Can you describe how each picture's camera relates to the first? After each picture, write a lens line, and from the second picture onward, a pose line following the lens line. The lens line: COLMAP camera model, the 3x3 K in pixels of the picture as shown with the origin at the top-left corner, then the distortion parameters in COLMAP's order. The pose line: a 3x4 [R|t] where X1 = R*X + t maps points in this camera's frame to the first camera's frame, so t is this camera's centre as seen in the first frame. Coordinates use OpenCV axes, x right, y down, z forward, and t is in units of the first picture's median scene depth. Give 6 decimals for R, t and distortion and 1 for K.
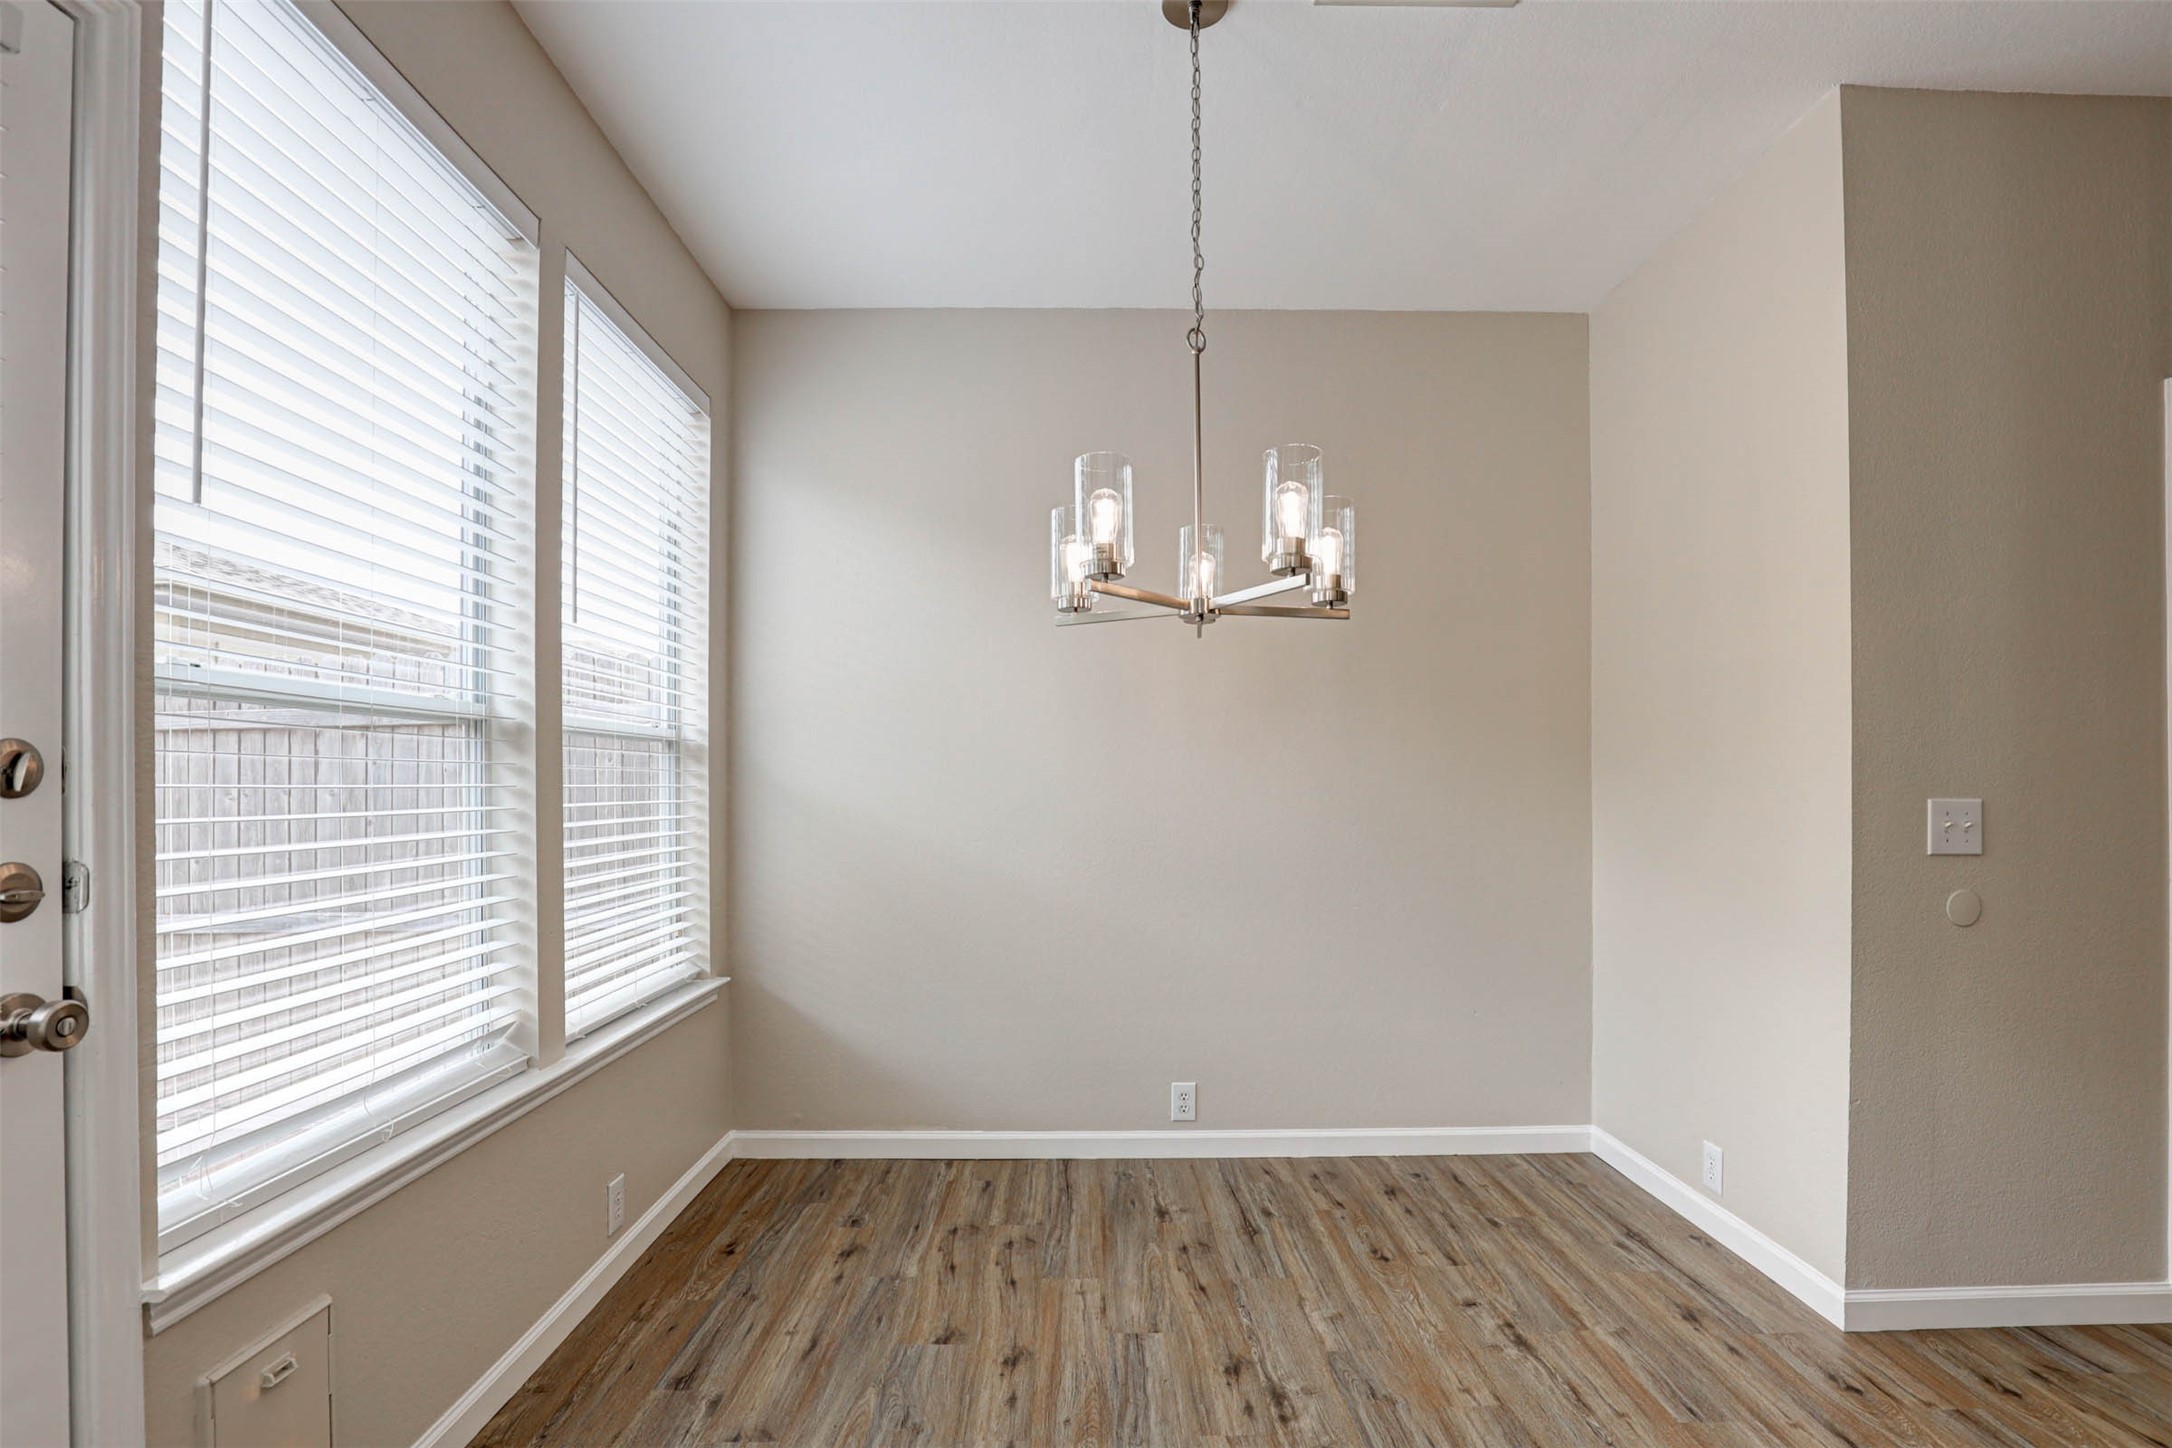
lens RADIAL K [[1027.6, 0, 1087.7], [0, 1027.6, 777.9], [0, 0, 1]] dist [-0.030442, 0.000299]
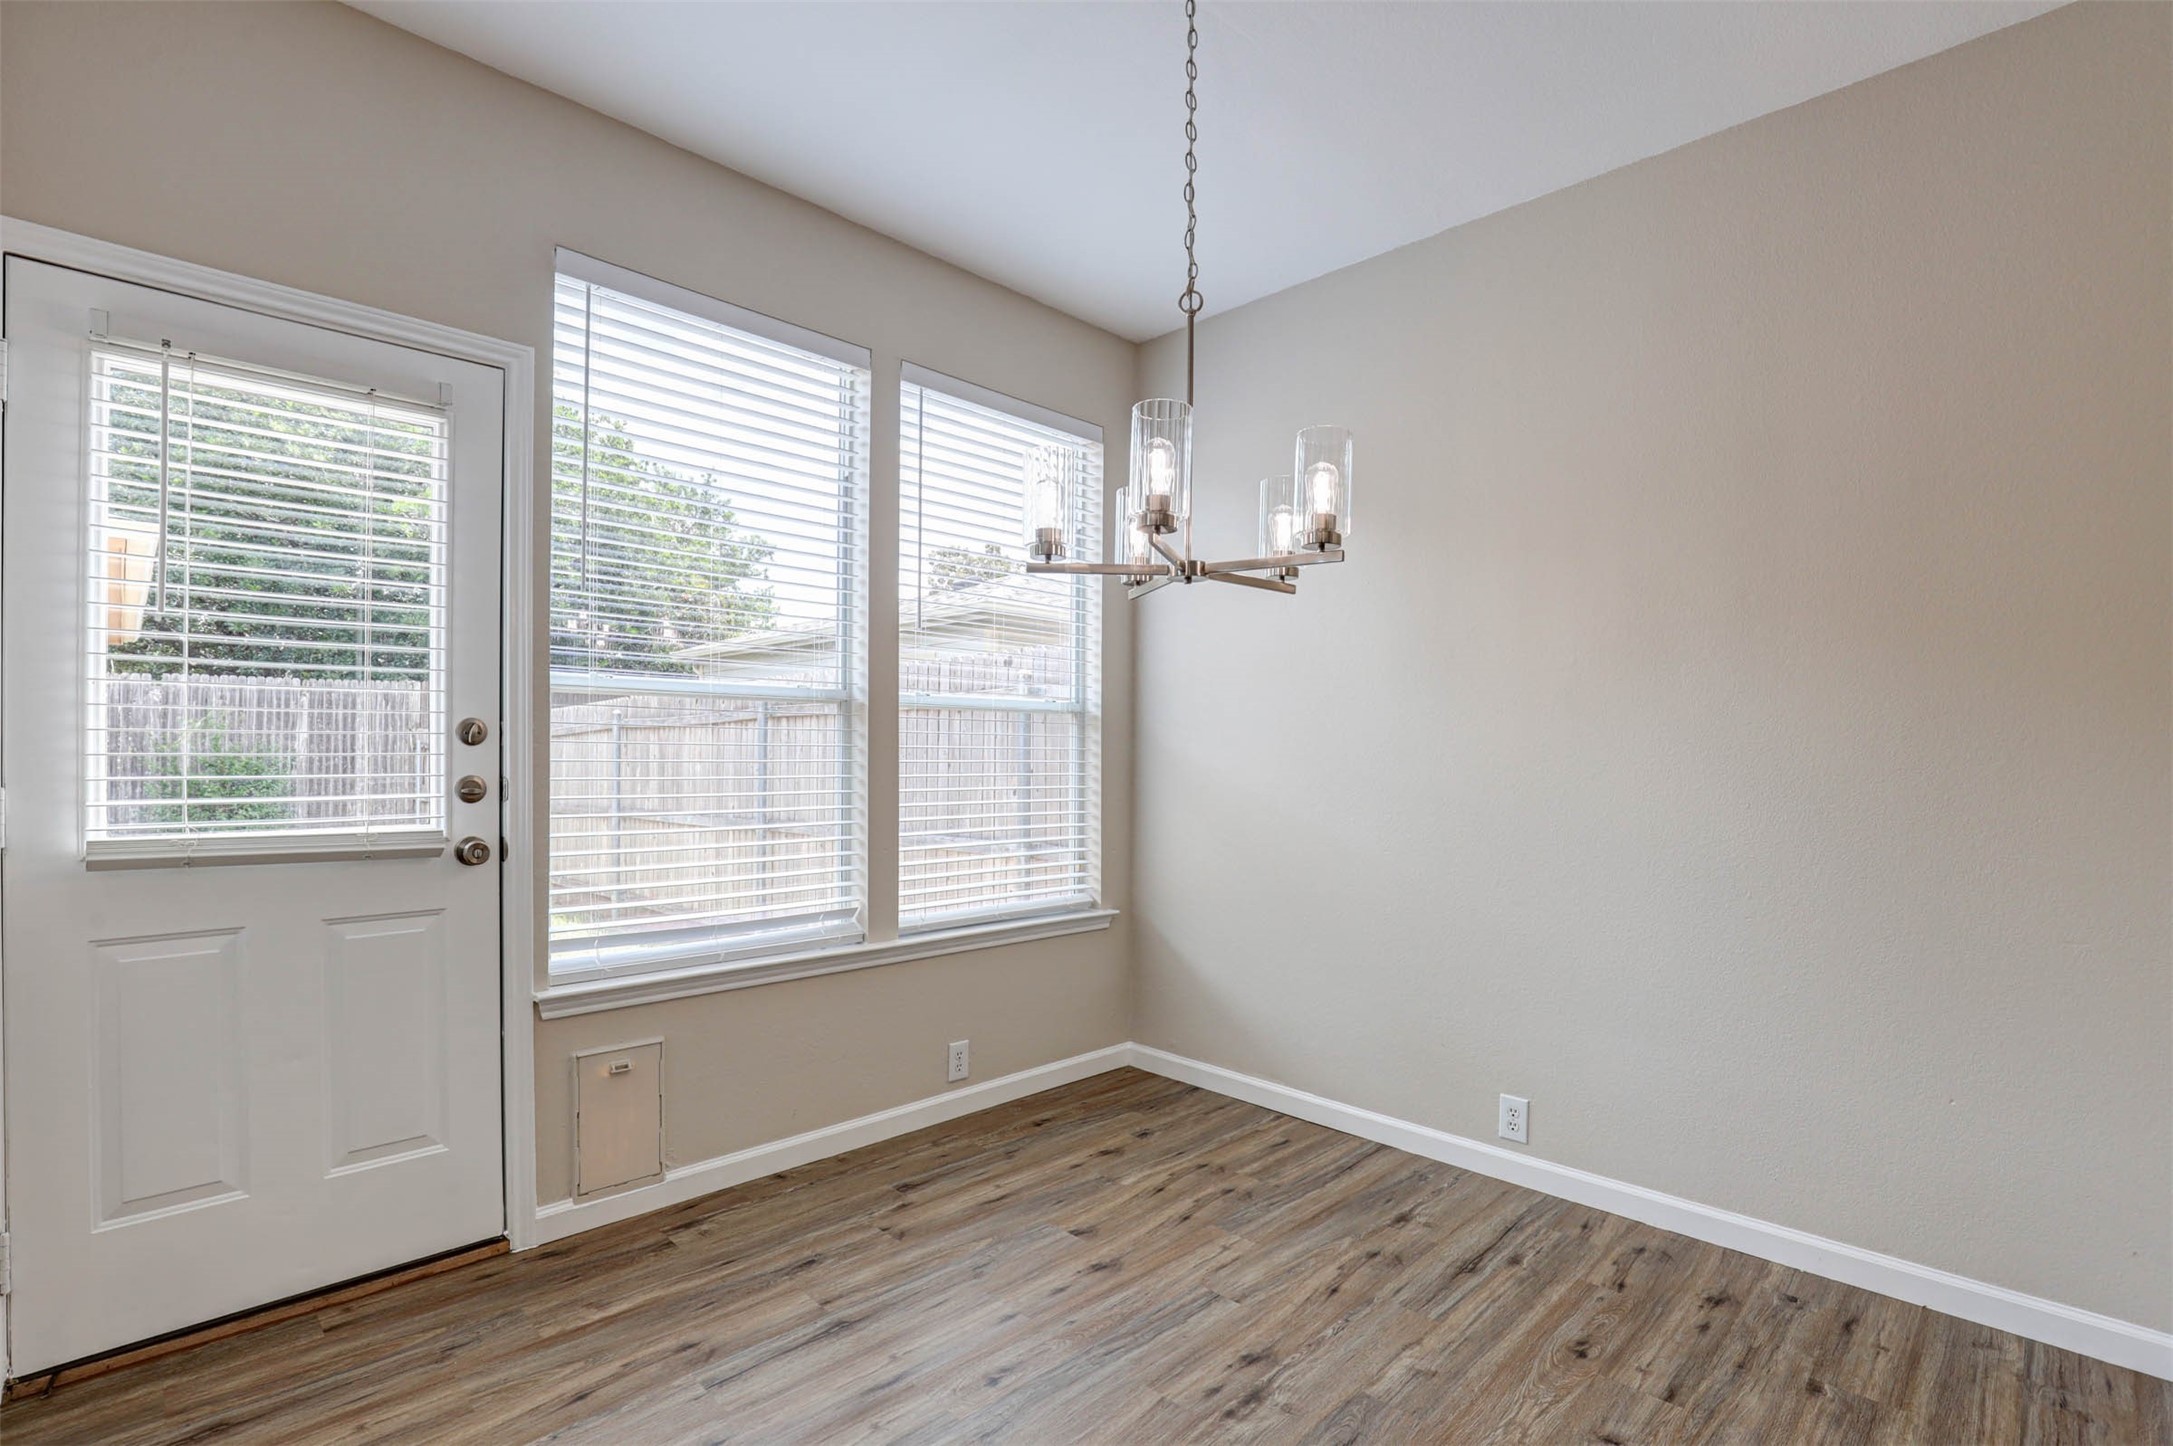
lens RADIAL K [[1014.7, 0, 1077.9], [0, 1014.7, 750.5], [0, 0, 1]] dist [-0.039202, 0.010041]
pose [[0.695881, 0.011772, -0.718061, 0.552640], [-0.010665, 0.999925, 0.006058, 0.003659], [0.718078, 0.003442, 0.695954, 0.176619]]
